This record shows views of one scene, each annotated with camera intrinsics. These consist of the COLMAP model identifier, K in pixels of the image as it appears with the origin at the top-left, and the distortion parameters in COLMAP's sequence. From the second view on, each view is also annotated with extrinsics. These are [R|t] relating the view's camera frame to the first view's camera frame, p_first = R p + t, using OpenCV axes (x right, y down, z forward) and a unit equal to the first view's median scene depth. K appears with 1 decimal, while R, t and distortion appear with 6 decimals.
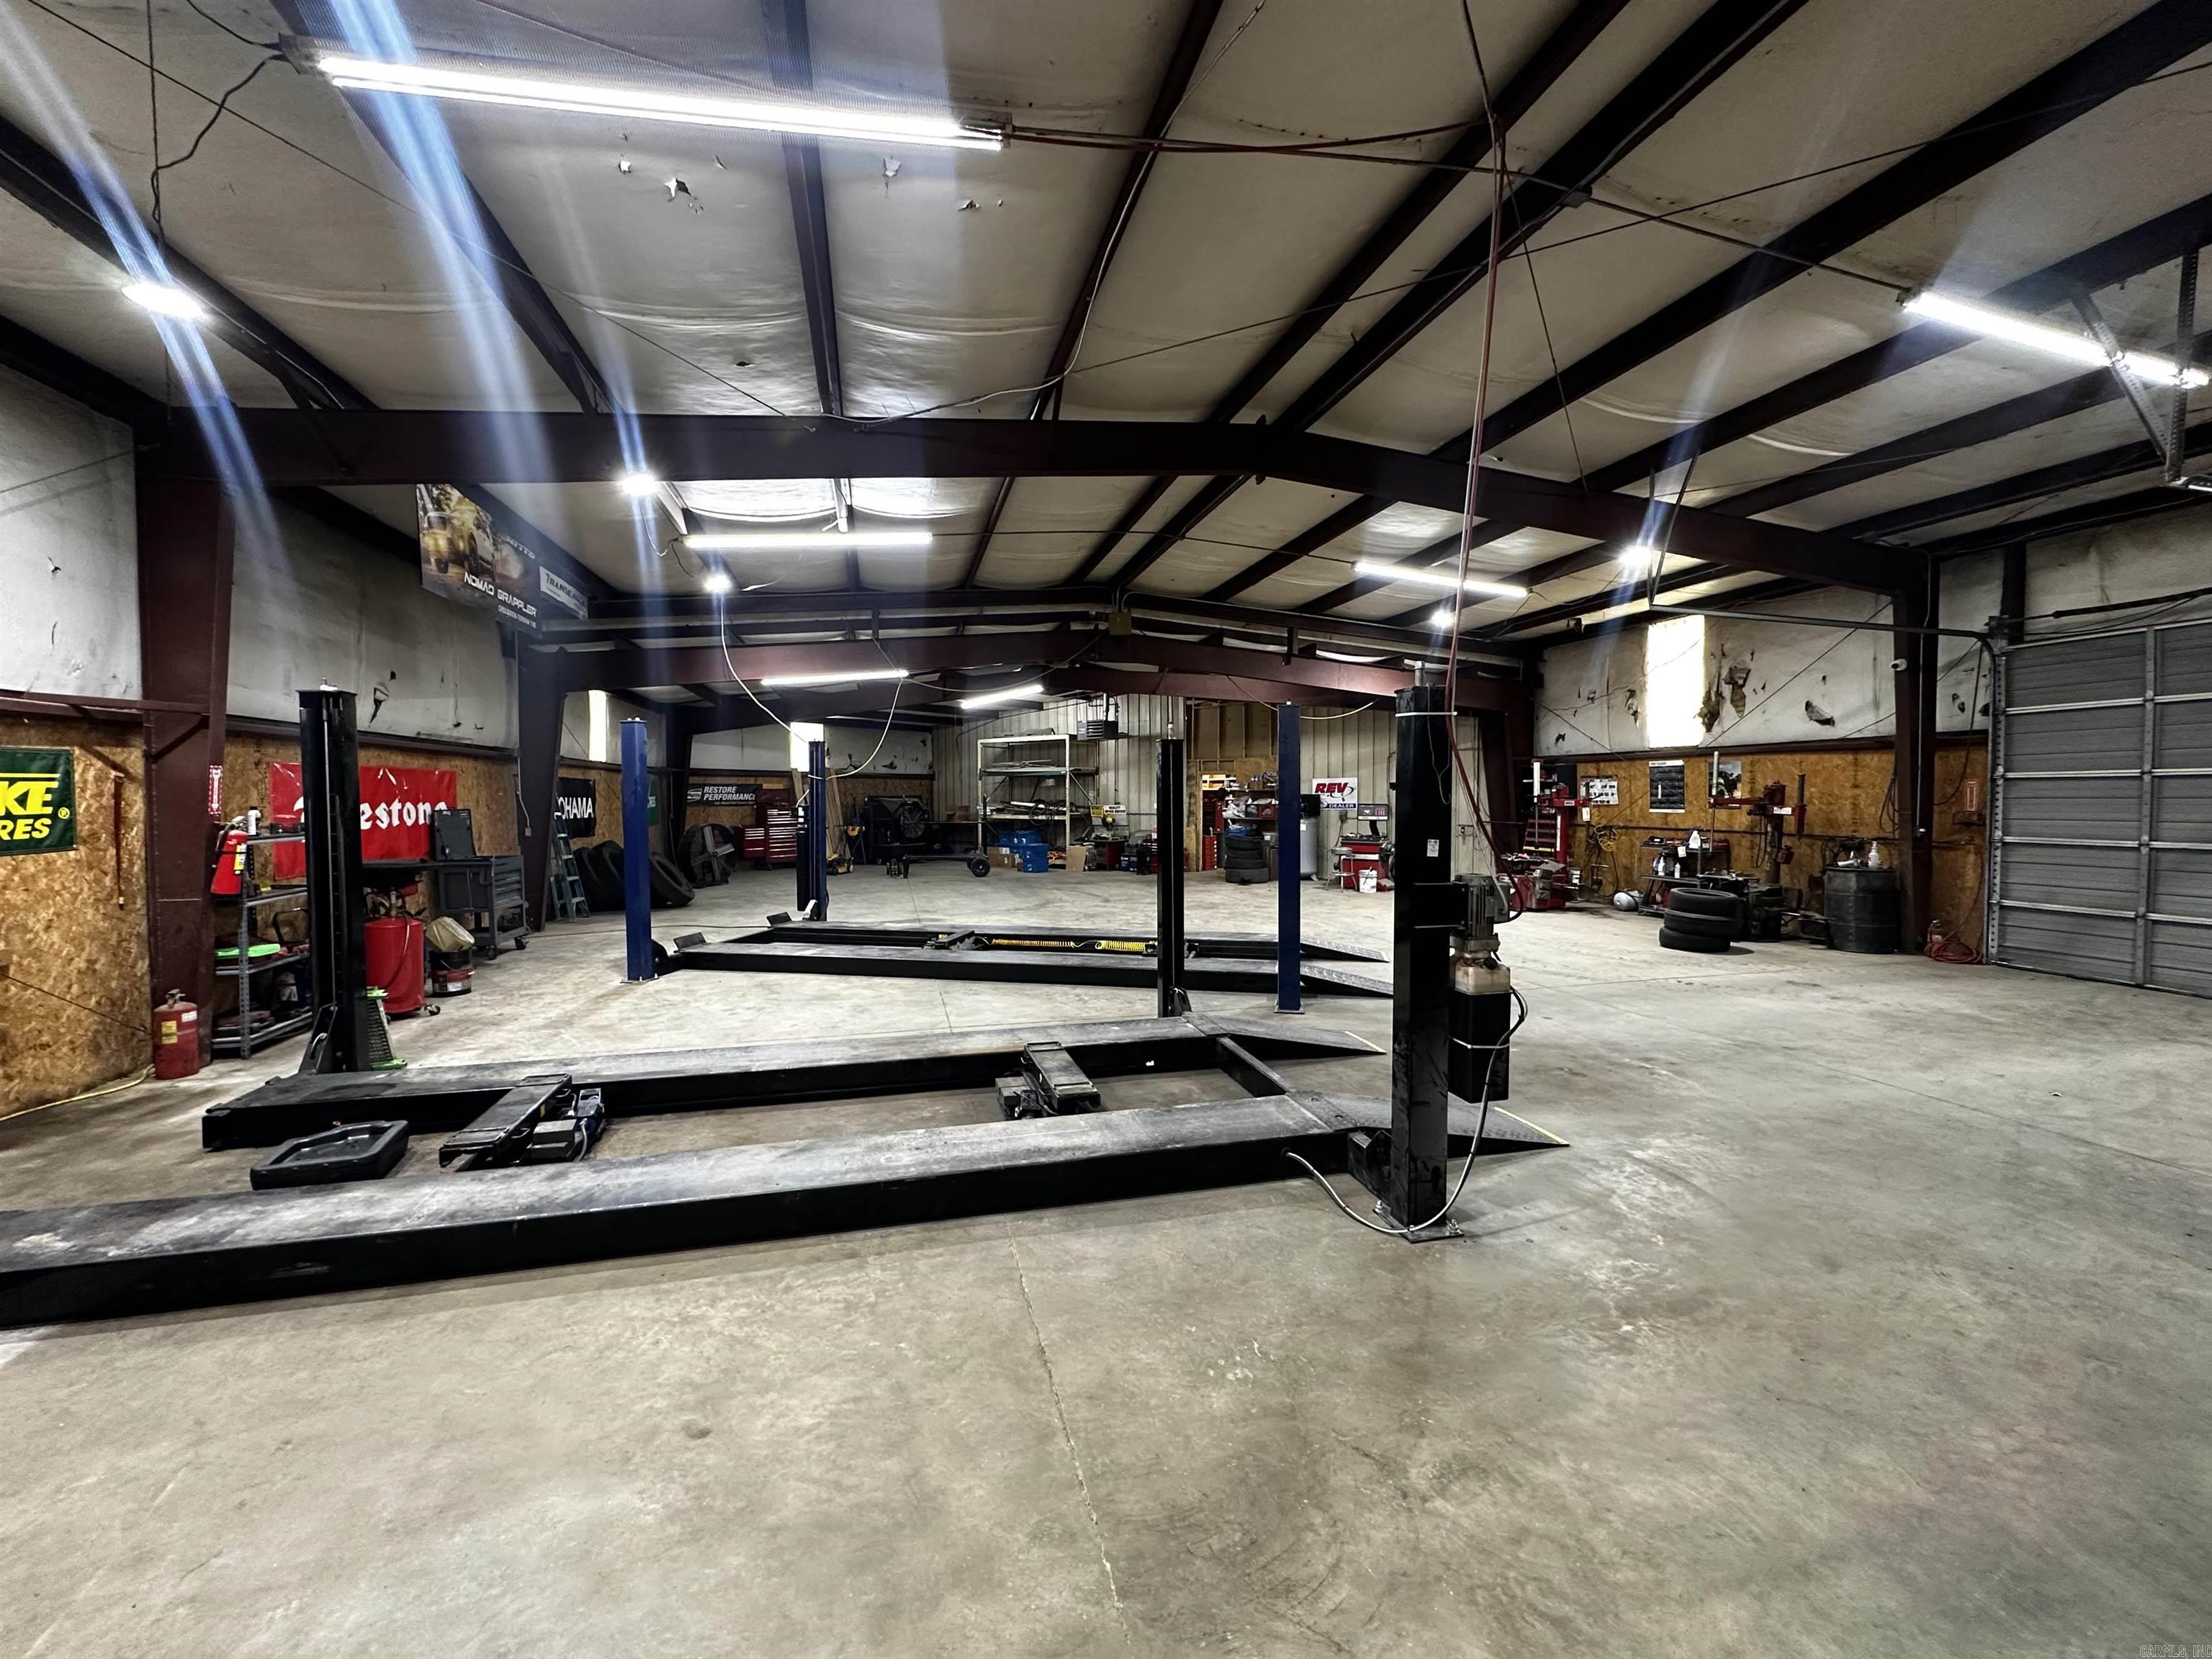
lens RADIAL K [[880.4, 0, 1102.9], [0, 880.4, 824.2], [0, 0, 1]] dist [-0.003720, 0.000332]
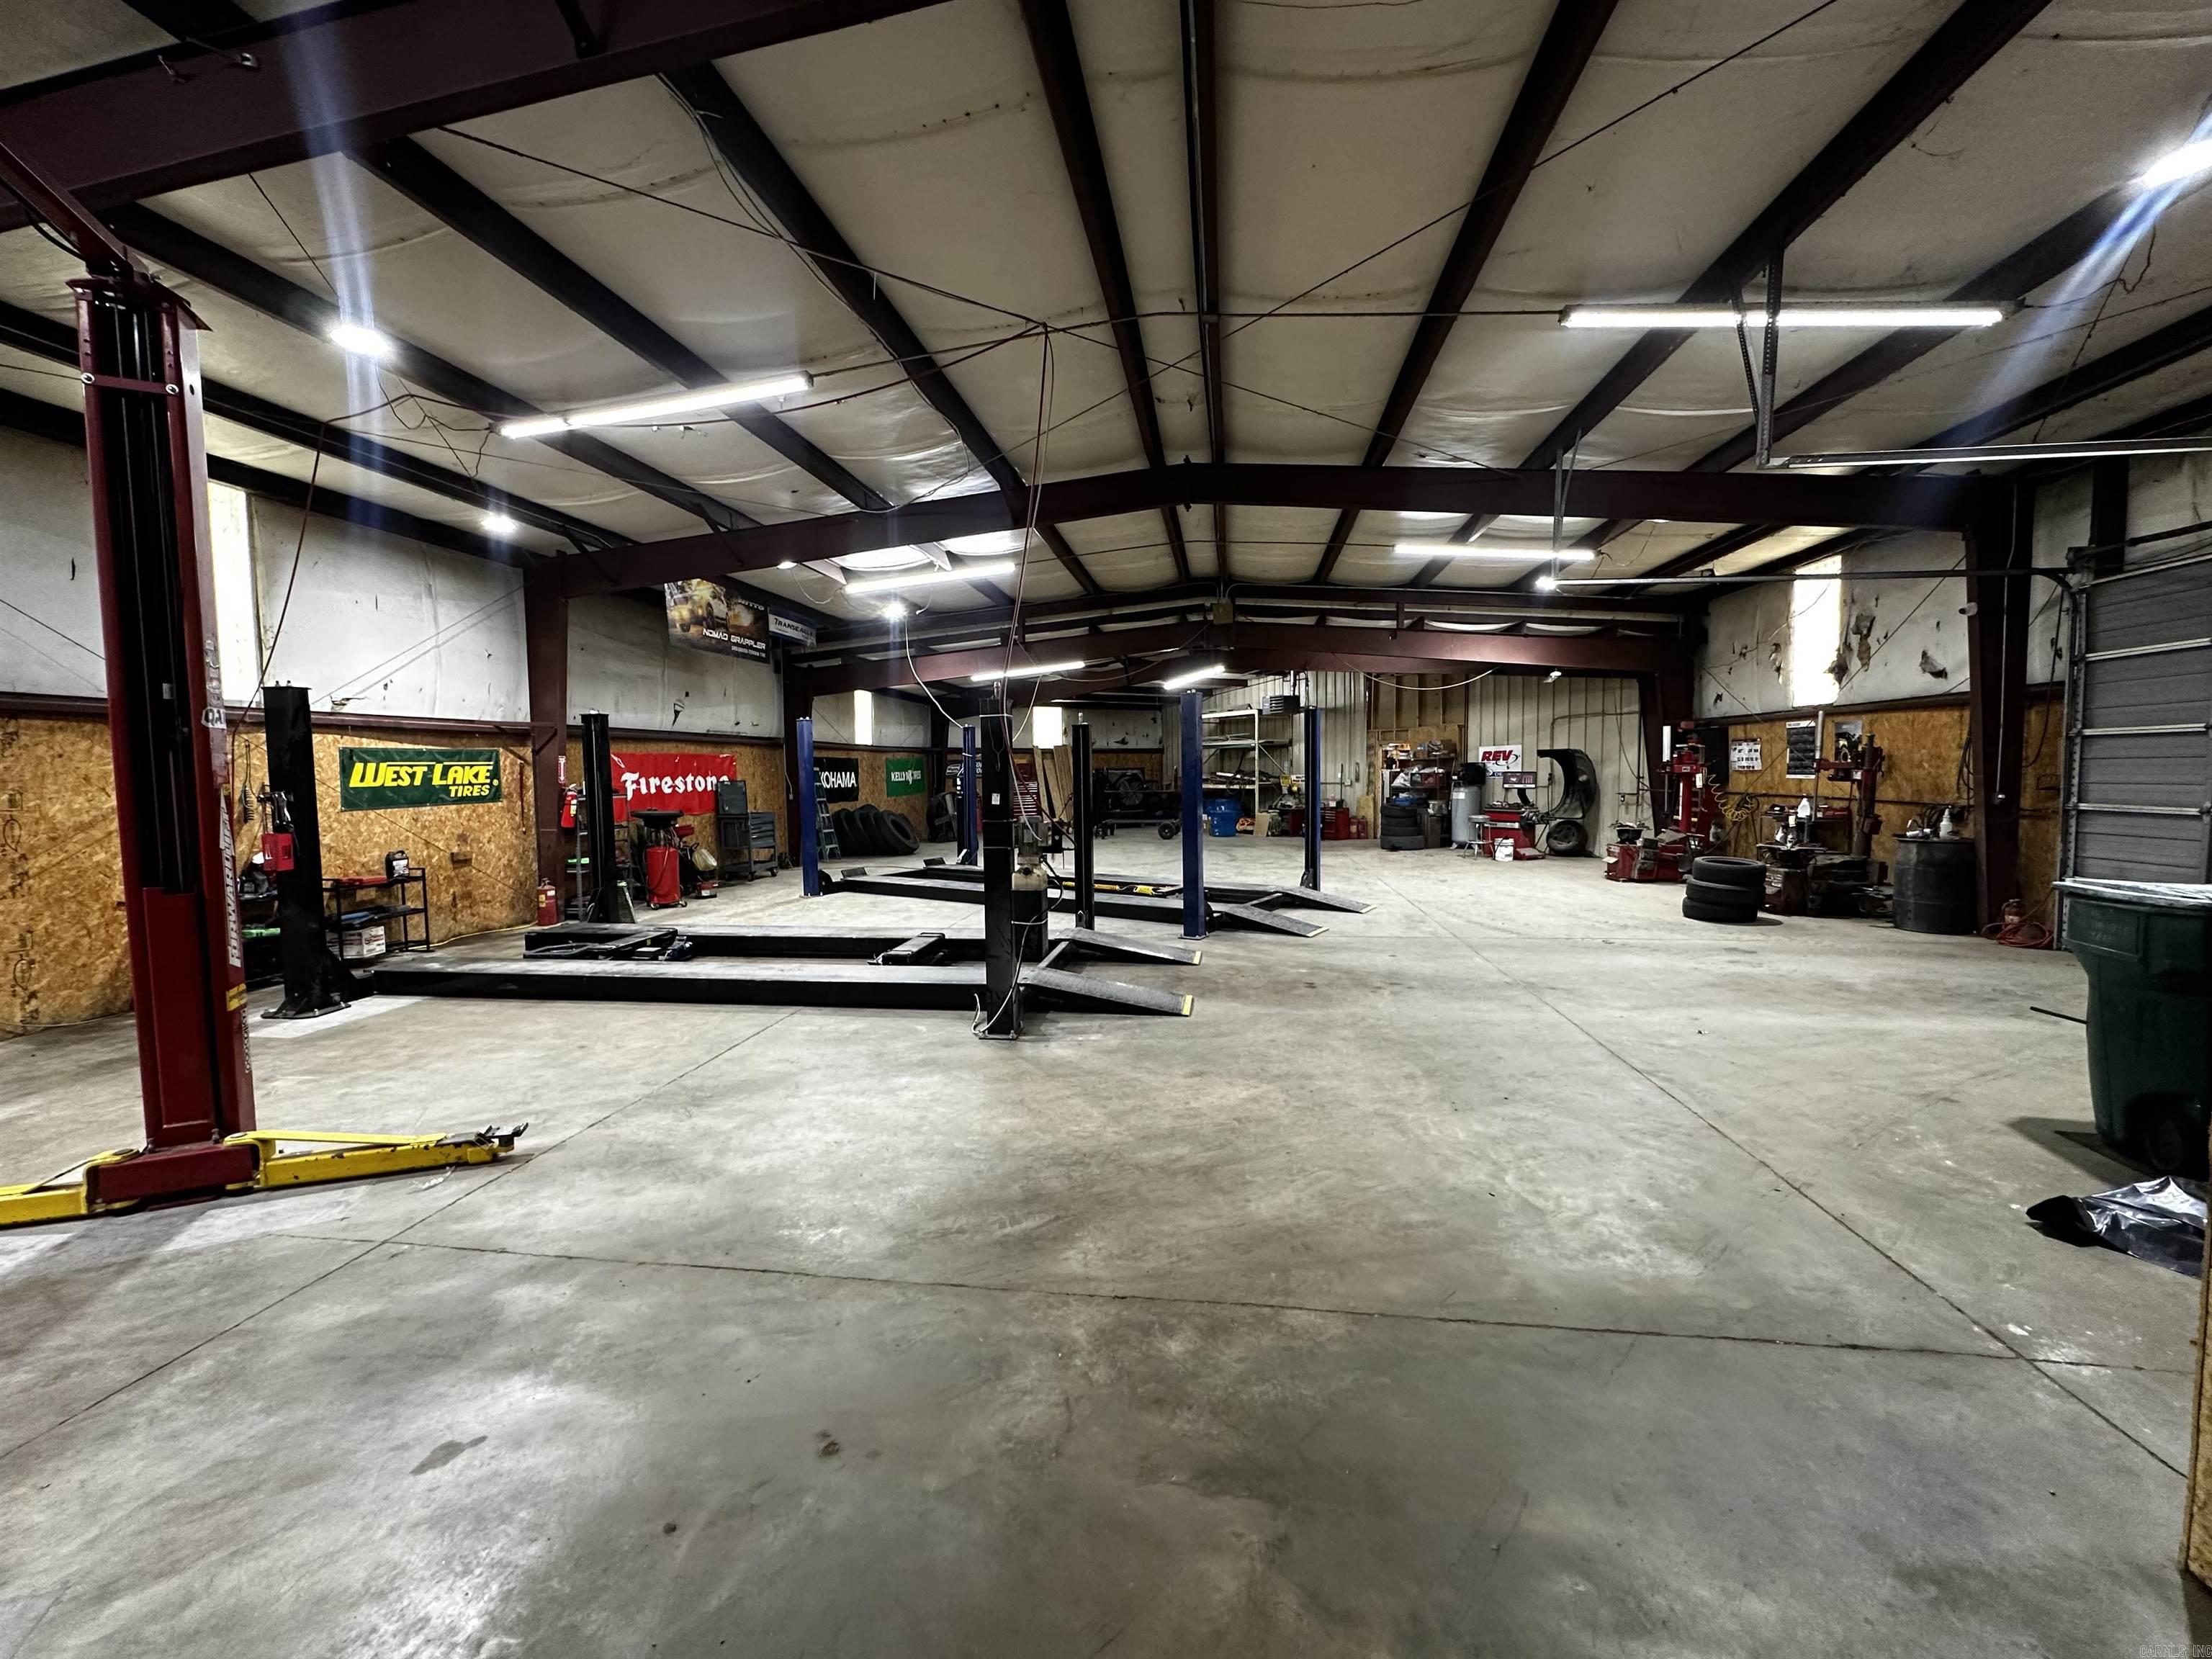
lens RADIAL K [[884.5, 0, 1104.2], [0, 884.5, 823.6], [0, 0, 1]] dist [-0.004480, 0.000979]
pose [[0.924656, 0.013762, -0.380556, 0.402133], [-0.001883, 0.999500, 0.031569, 0.007192], [0.380800, -0.028474, 0.924219, -0.145052]]
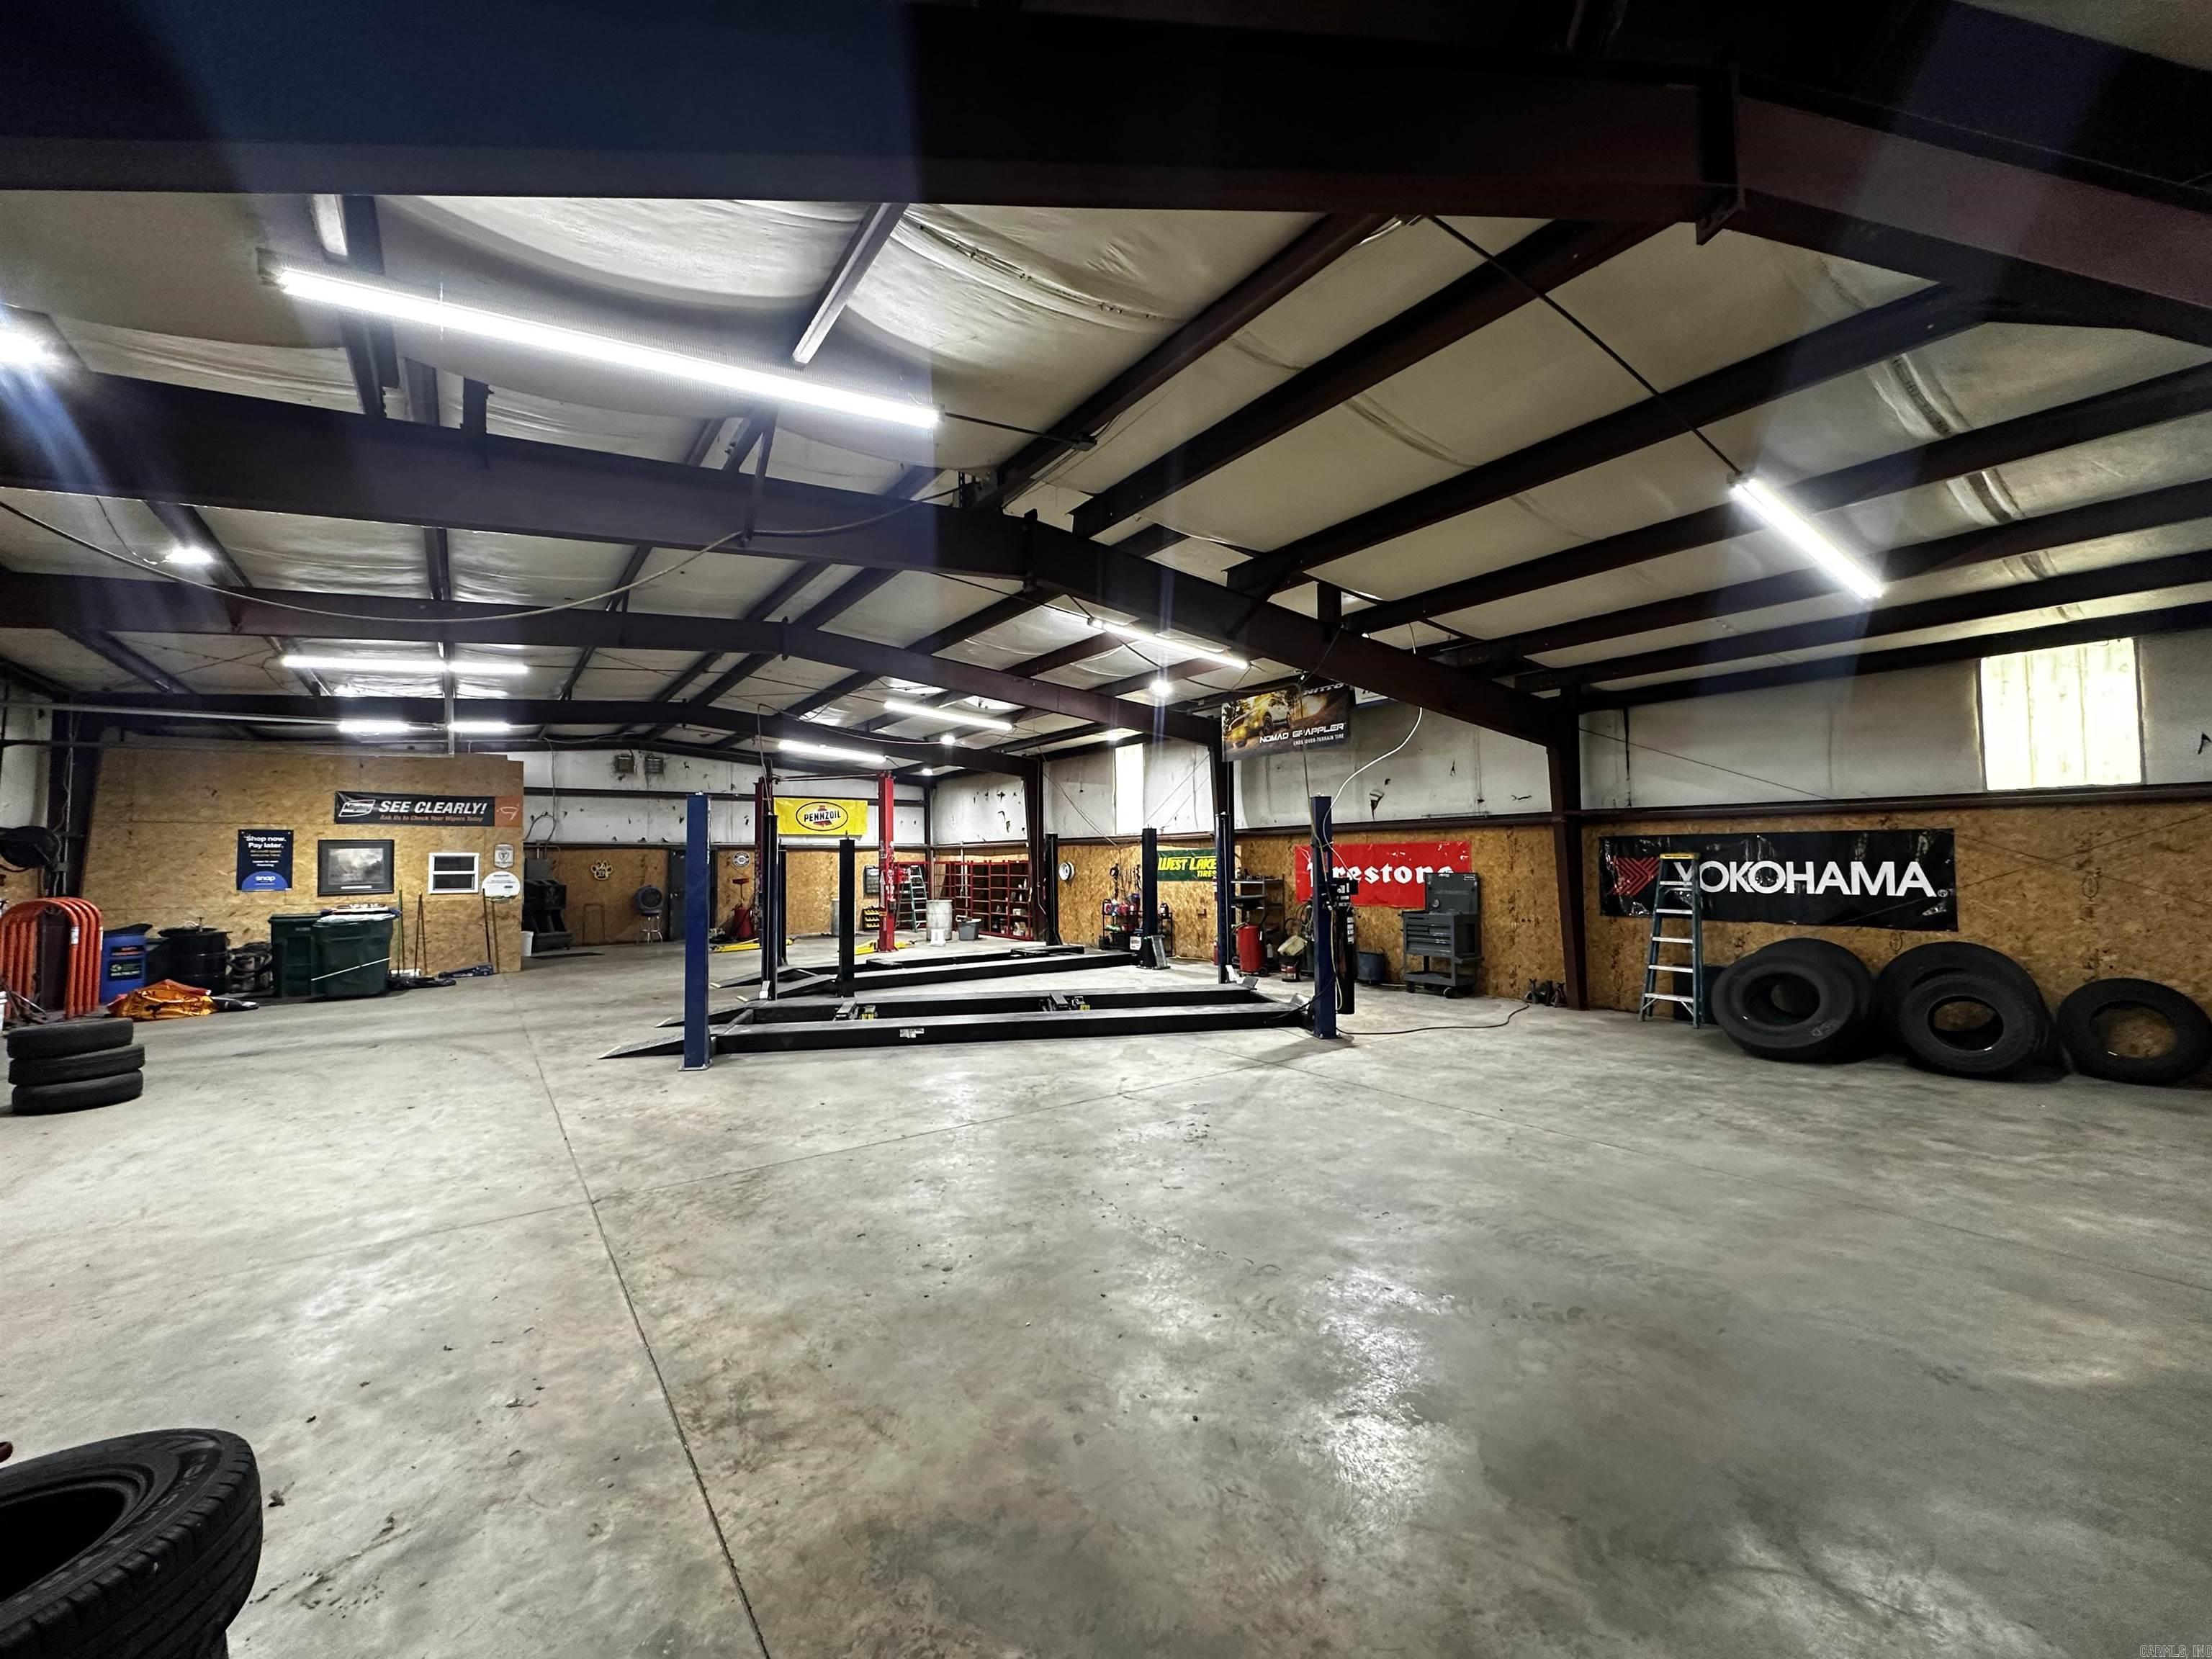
lens RADIAL K [[884.5, 0, 1104.2], [0, 884.5, 823.6], [0, 0, 1]] dist [-0.004480, 0.000979]
pose [[-0.928072, 0.000652, -0.372401, 0.171486], [0.004162, 0.999954, -0.008623, -0.074107], [0.372378, -0.009553, -0.928032, 1.888862]]
